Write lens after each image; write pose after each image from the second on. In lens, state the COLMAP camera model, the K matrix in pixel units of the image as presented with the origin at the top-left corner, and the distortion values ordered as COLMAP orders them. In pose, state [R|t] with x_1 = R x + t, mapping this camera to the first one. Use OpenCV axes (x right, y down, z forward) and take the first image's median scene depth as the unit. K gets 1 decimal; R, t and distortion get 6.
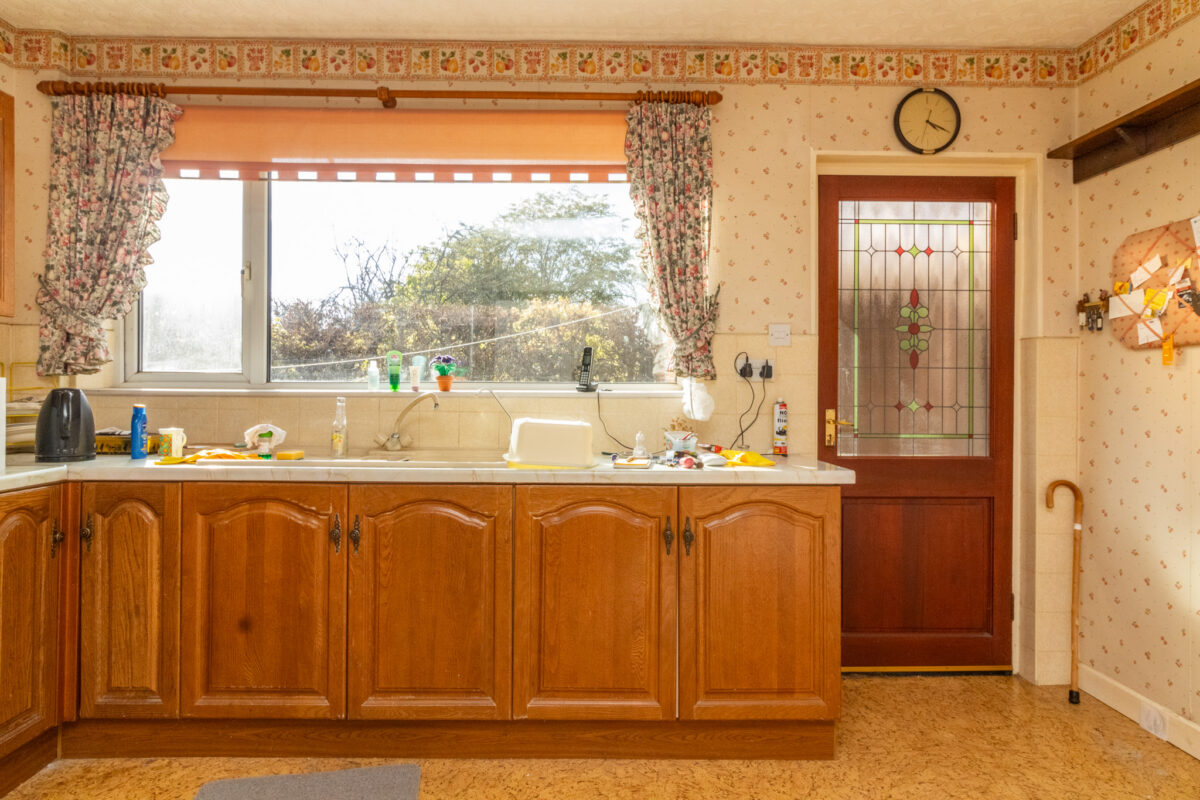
lens RADIAL K [[697.8, 0, 598.5], [0, 697.8, 393.2], [0, 0, 1]] dist [0.005786, -0.002212]
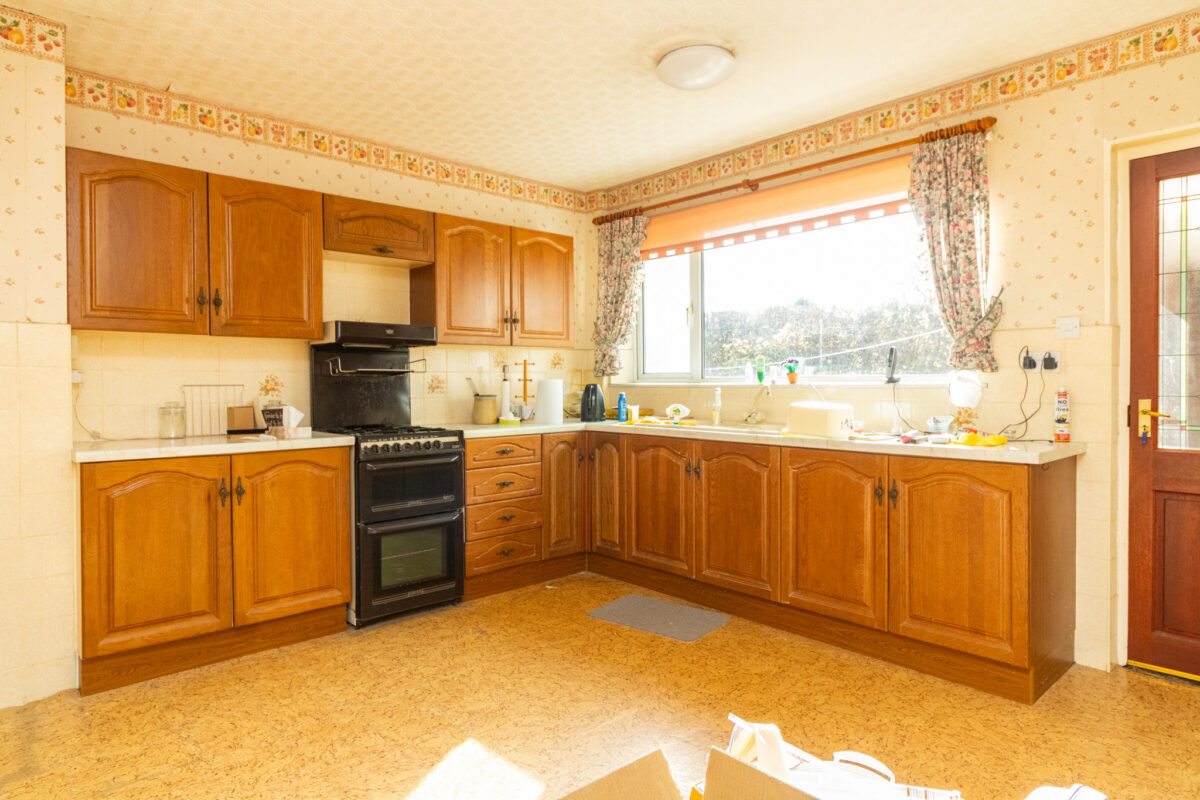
lens RADIAL K [[697.8, 0, 598.5], [0, 697.8, 393.2], [0, 0, 1]] dist [0.005786, -0.002212]
pose [[0.664498, 0.004022, -0.747279, 0.599162], [0.009480, 0.999860, 0.013812, -0.006590], [0.747230, -0.016262, 0.664367, -0.231012]]
